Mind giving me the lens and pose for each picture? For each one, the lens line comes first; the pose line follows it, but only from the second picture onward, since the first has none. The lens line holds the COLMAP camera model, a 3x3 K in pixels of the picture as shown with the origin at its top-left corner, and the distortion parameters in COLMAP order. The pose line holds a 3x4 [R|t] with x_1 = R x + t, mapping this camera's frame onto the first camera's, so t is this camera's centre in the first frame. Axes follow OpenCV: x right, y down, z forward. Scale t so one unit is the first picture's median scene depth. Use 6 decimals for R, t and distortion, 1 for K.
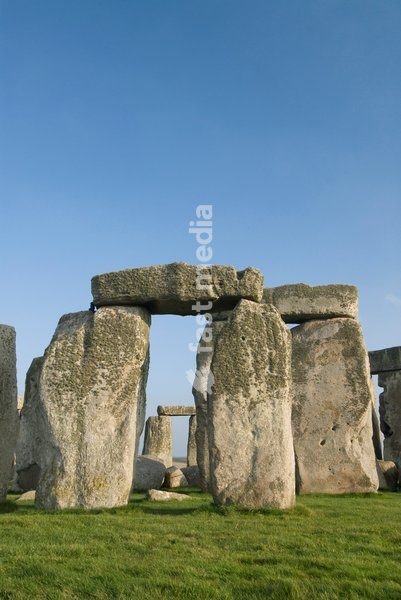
lens RADIAL K [[574.2, 0, 202.4], [0, 574.2, 295.9], [0, 0, 1]] dist [0.038218, 0.000000]
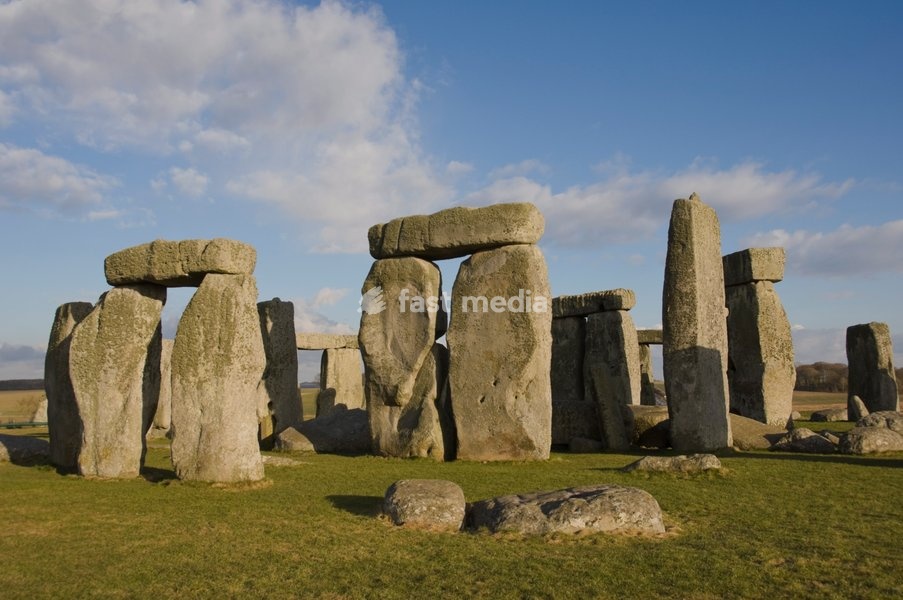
lens RADIAL K [[812.4, 0, 459.1], [0, 812.4, 312.0], [0, 0, 1]] dist [-0.091120, 0.104233]
pose [[0.928509, -0.047031, -0.368320, 0.950288], [0.115041, 0.979574, 0.164925, -0.106142], [0.353040, -0.195506, 0.914953, -0.103084]]
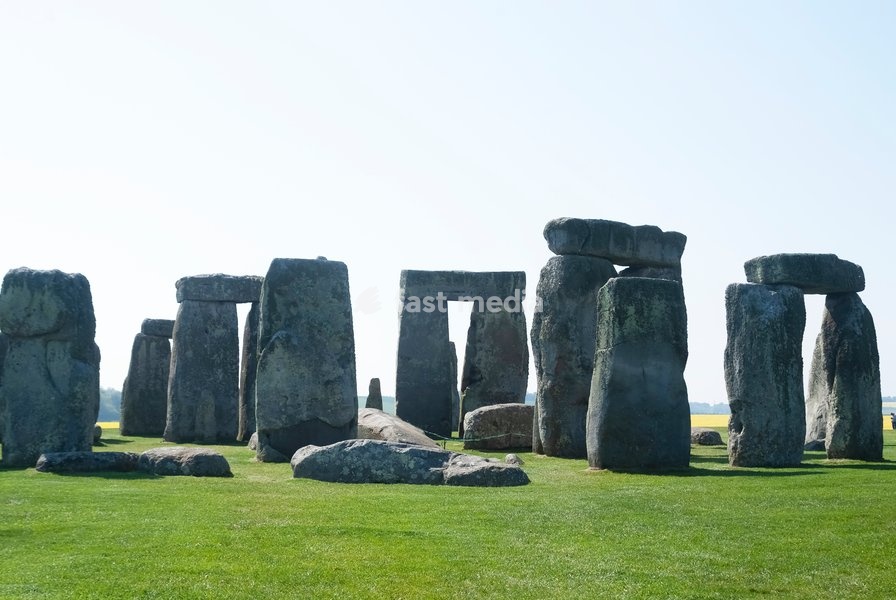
lens RADIAL K [[1193.4, 0, 463.8], [0, 1193.4, 317.0], [0, 0, 1]] dist [-0.085123, 0.000000]
pose [[0.650765, 0.065410, 0.756457, -2.288062], [-0.221476, 0.969309, 0.106717, -0.026611], [-0.726260, -0.236985, 0.645279, -0.001563]]
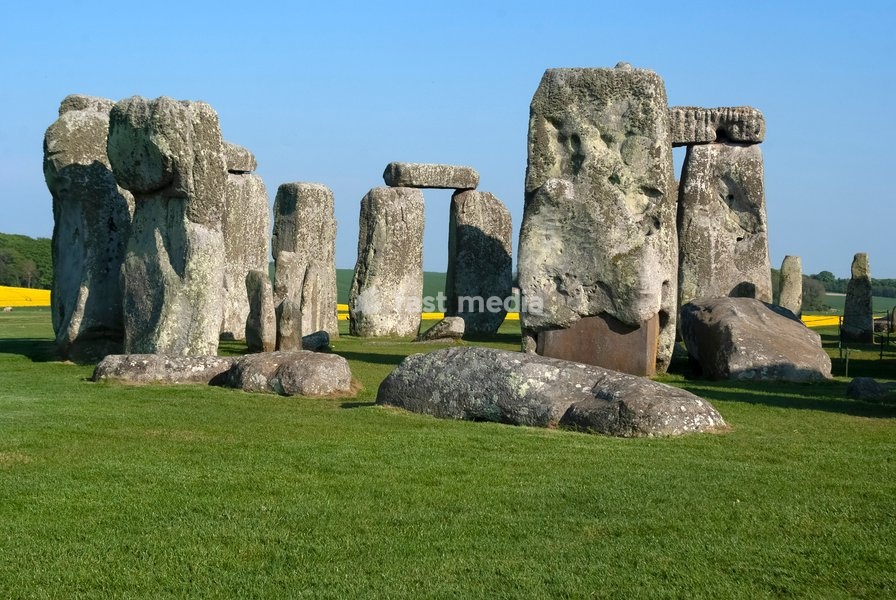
lens RADIAL K [[1543.4, 0, 454.1], [0, 1543.4, 296.6], [0, 0, 1]] dist [-0.054952, 0.000000]
pose [[0.932293, 0.018418, 0.361235, -1.513114], [-0.122083, 0.956120, 0.266329, -0.044650], [-0.340479, -0.292397, 0.893632, -0.030247]]
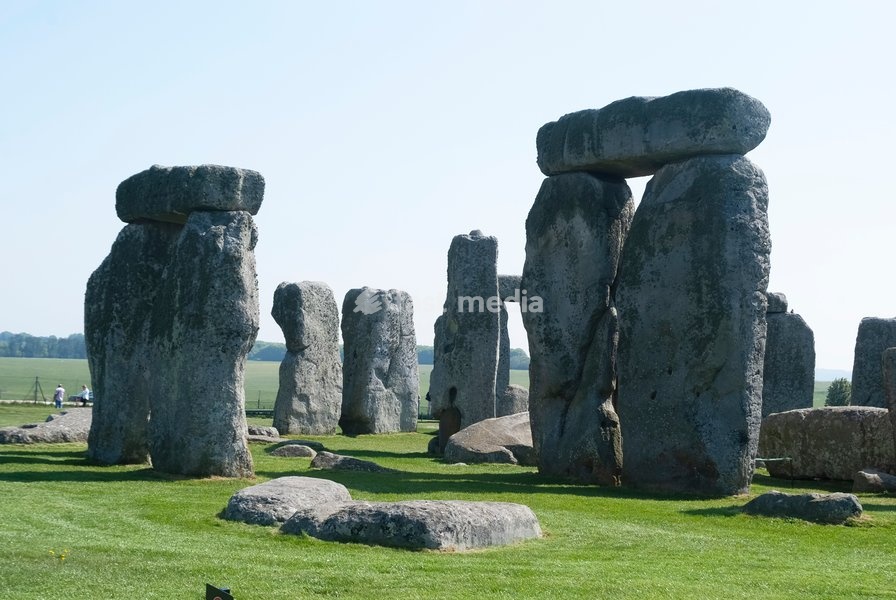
lens RADIAL K [[1519.4, 0, 450.7], [0, 1519.4, 308.6], [0, 0, 1]] dist [-0.065332, 0.000000]
pose [[0.664770, -0.005604, -0.747027, 1.767531], [0.169792, 0.974935, 0.143782, -0.098005], [0.727496, -0.222421, 0.649059, -0.077082]]
